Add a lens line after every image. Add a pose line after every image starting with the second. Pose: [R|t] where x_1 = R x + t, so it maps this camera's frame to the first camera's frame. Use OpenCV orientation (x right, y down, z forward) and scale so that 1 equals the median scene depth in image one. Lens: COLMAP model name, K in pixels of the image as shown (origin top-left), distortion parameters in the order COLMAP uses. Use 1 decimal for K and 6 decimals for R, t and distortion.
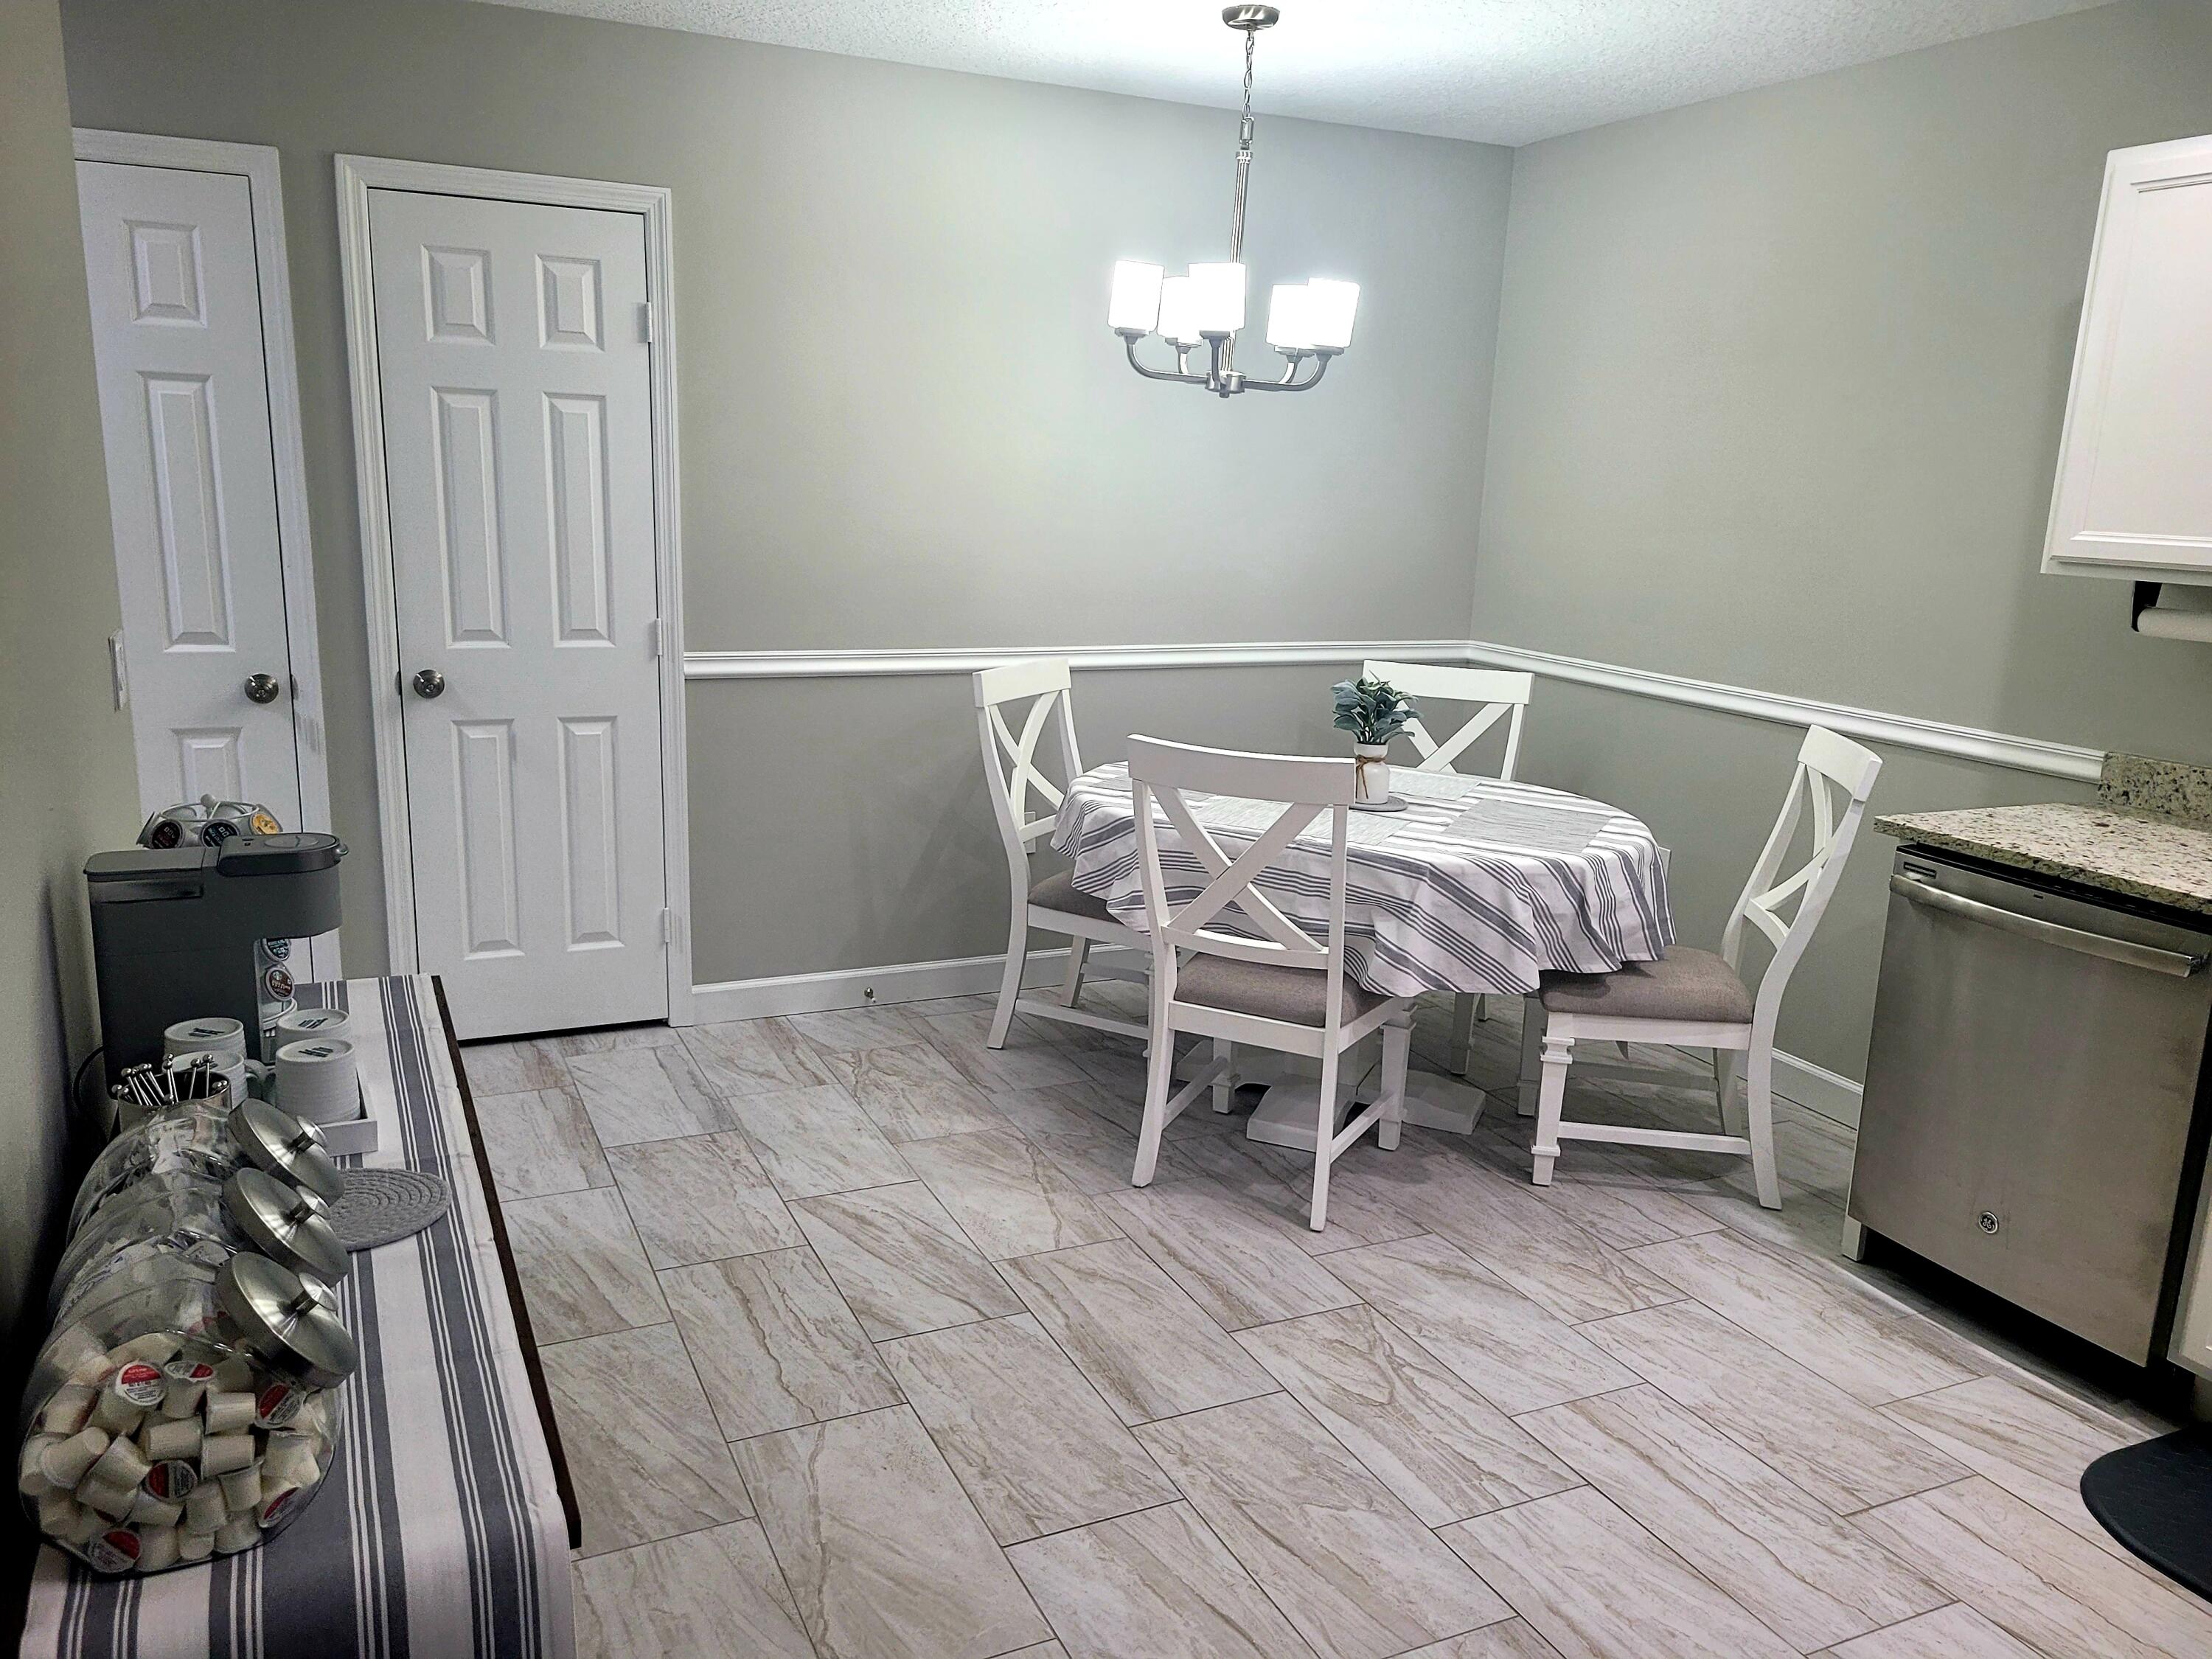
lens RADIAL K [[1646.5, 0, 1101.3], [0, 1646.5, 837.0], [0, 0, 1]] dist [0.045563, -0.003188]
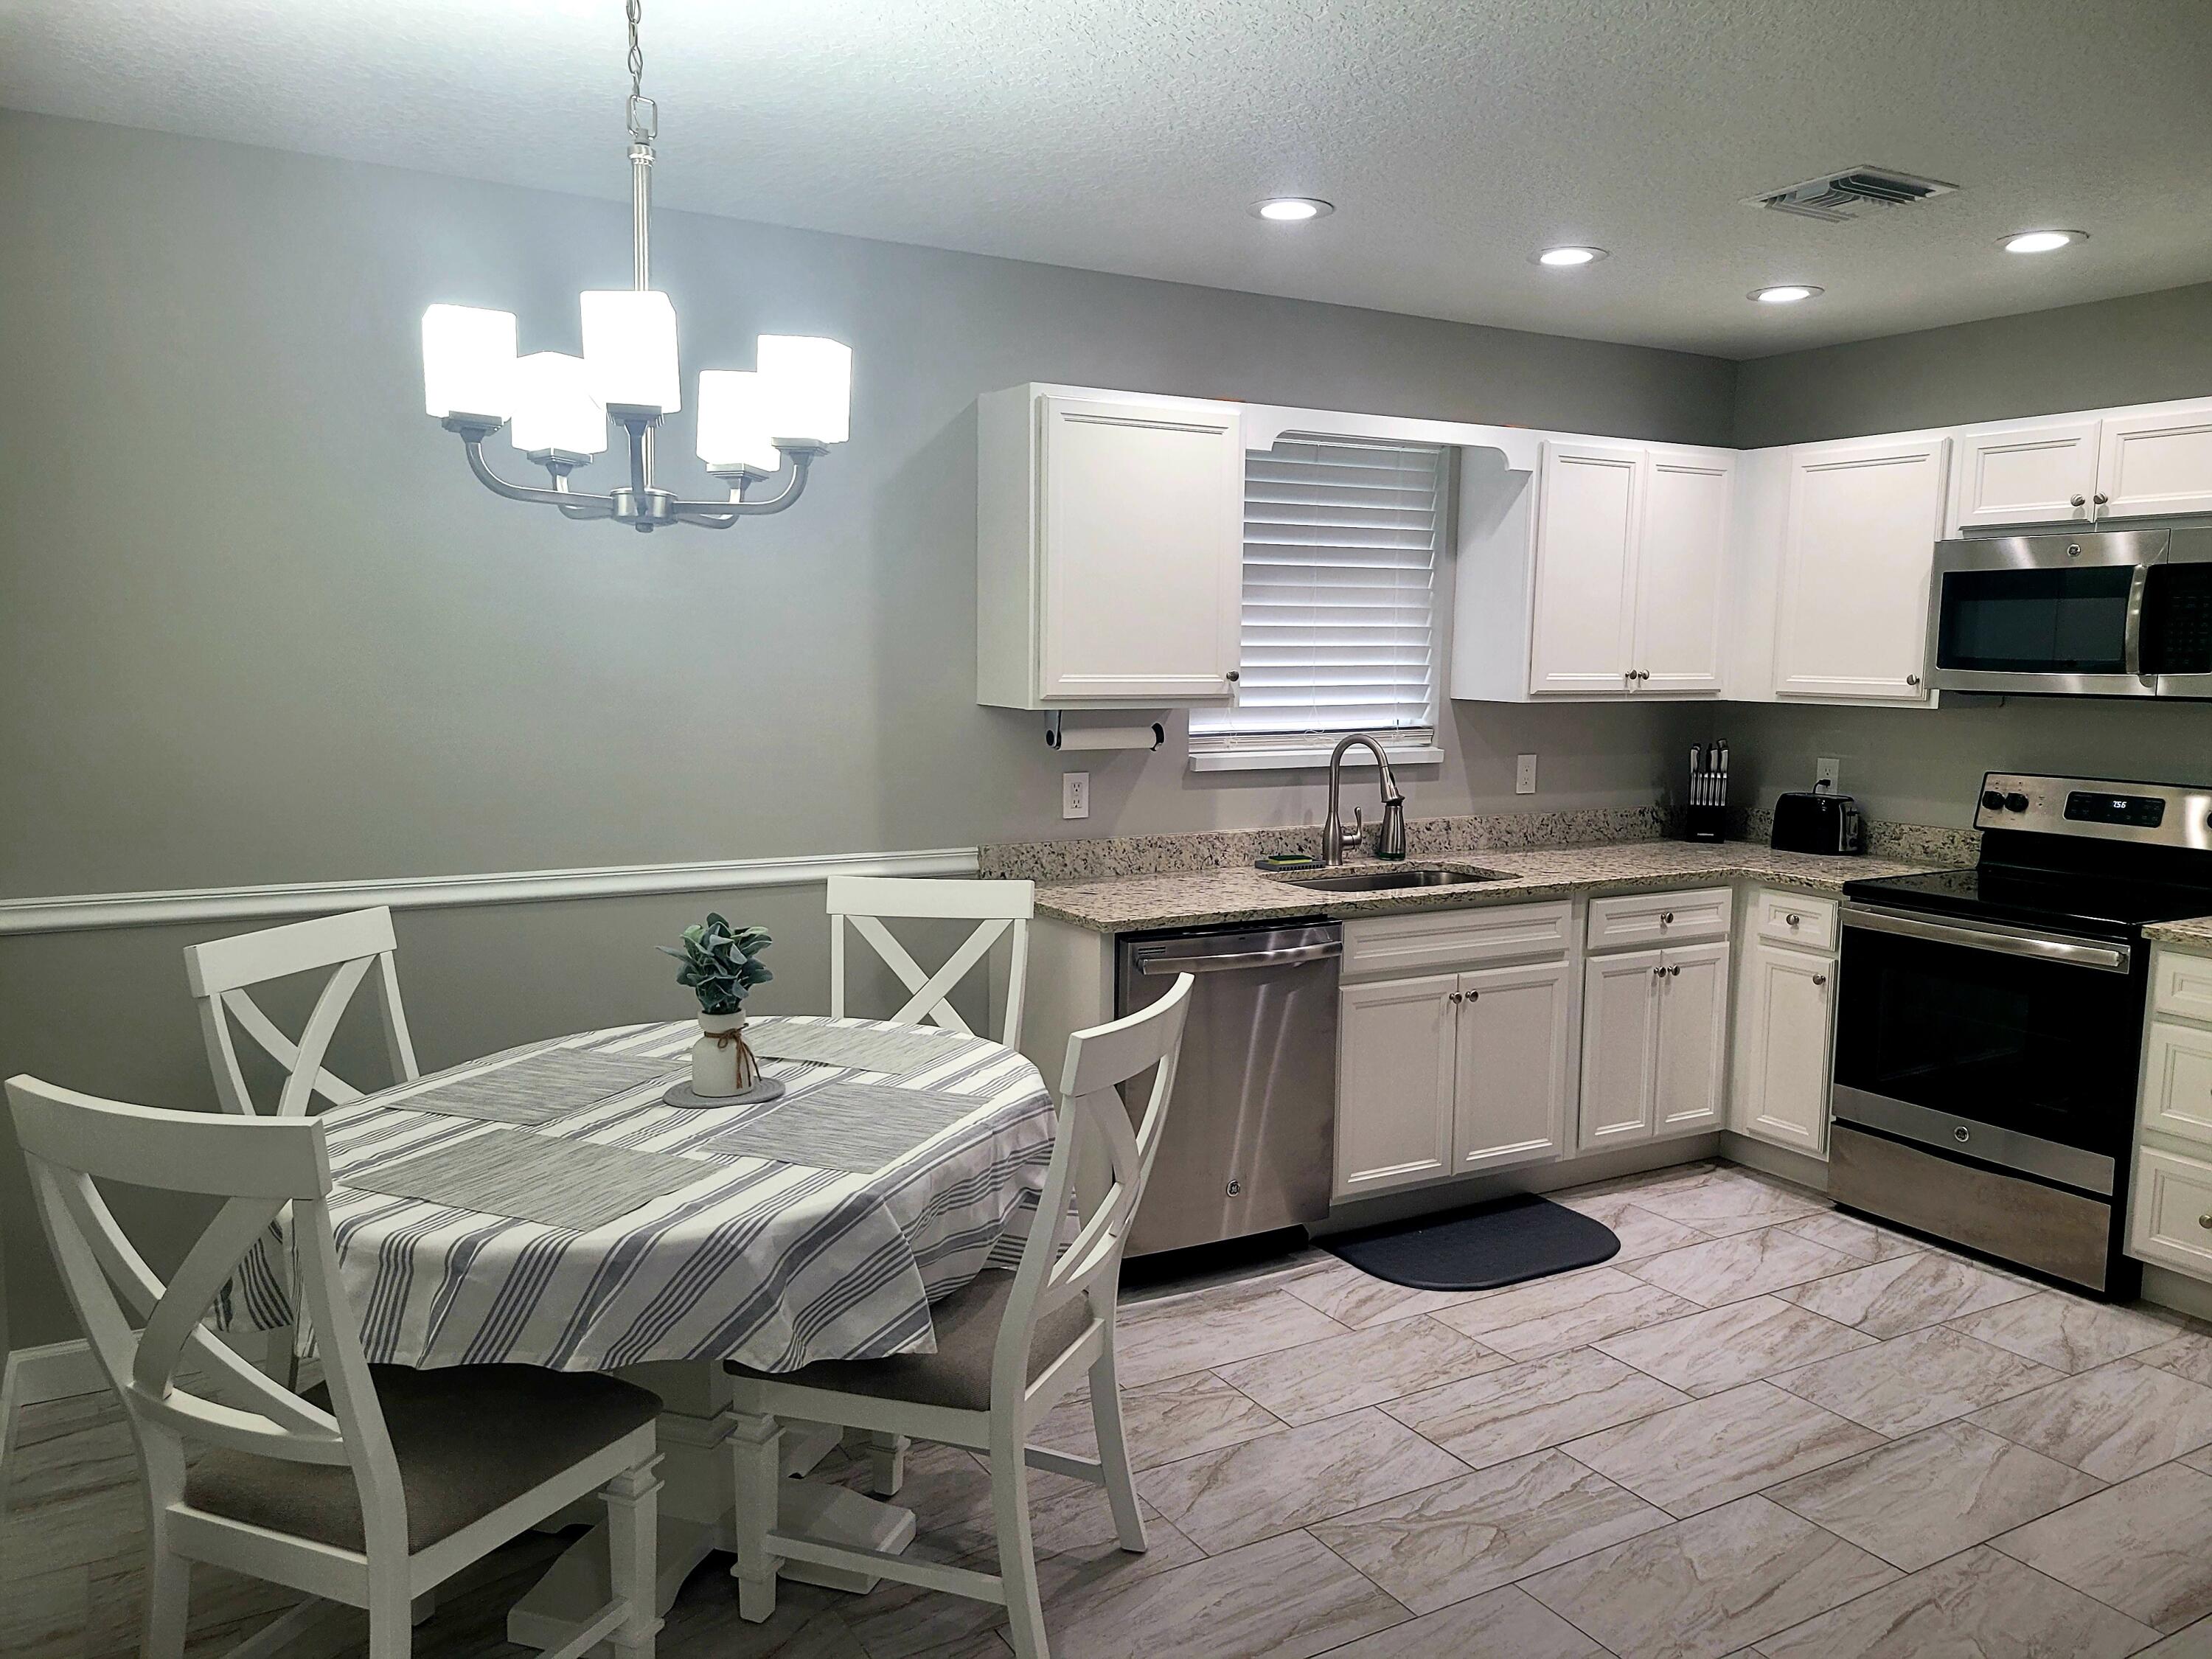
lens RADIAL K [[1646.5, 0, 1101.3], [0, 1646.5, 837.0], [0, 0, 1]] dist [0.045563, -0.003188]
pose [[-0.089787, -0.149455, 0.984684, -0.686326], [0.203678, 0.965026, 0.165043, -0.267604], [-0.974912, 0.215377, -0.056206, 1.077662]]
